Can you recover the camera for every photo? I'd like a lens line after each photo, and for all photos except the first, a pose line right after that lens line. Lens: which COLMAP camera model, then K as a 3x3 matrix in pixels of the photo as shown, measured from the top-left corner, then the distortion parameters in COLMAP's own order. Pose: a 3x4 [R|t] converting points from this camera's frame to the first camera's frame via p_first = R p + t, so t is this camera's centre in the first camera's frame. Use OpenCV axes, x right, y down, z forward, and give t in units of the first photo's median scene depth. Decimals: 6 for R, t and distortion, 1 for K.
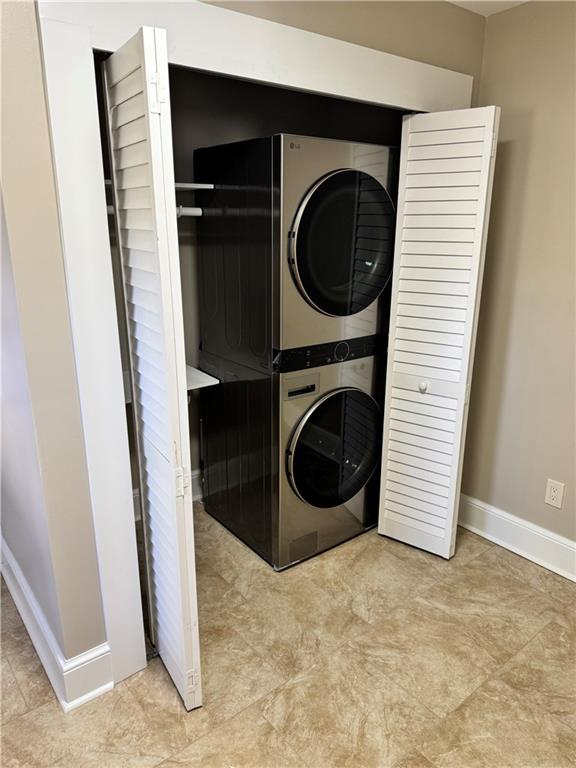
lens RADIAL K [[548.2, 0, 288.8], [0, 548.2, 386.9], [0, 0, 1]] dist [0.080964, -0.095973]
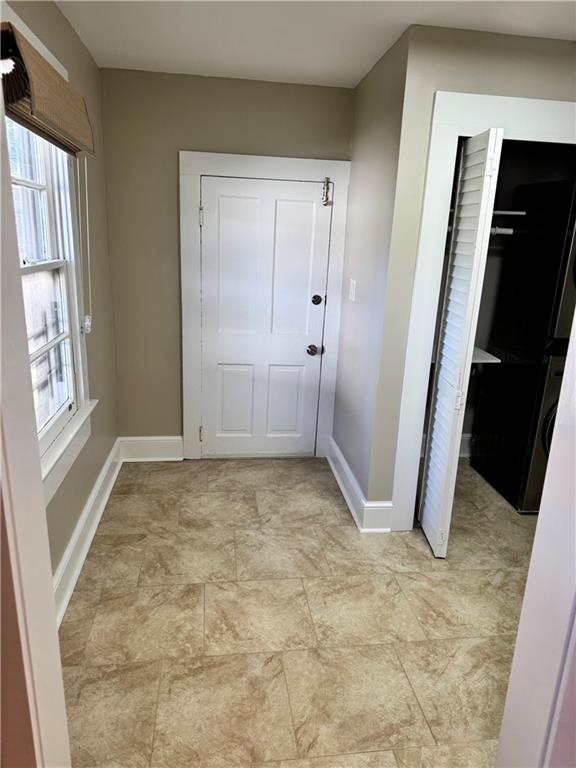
lens RADIAL K [[539.5, 0, 291.6], [0, 539.5, 382.0], [0, 0, 1]] dist [0.079528, -0.132656]
pose [[0.856550, 0.172737, -0.486297, 0.107653], [-0.187548, 0.982081, 0.018502, 0.138651], [0.480779, 0.075356, 0.873598, -0.456469]]
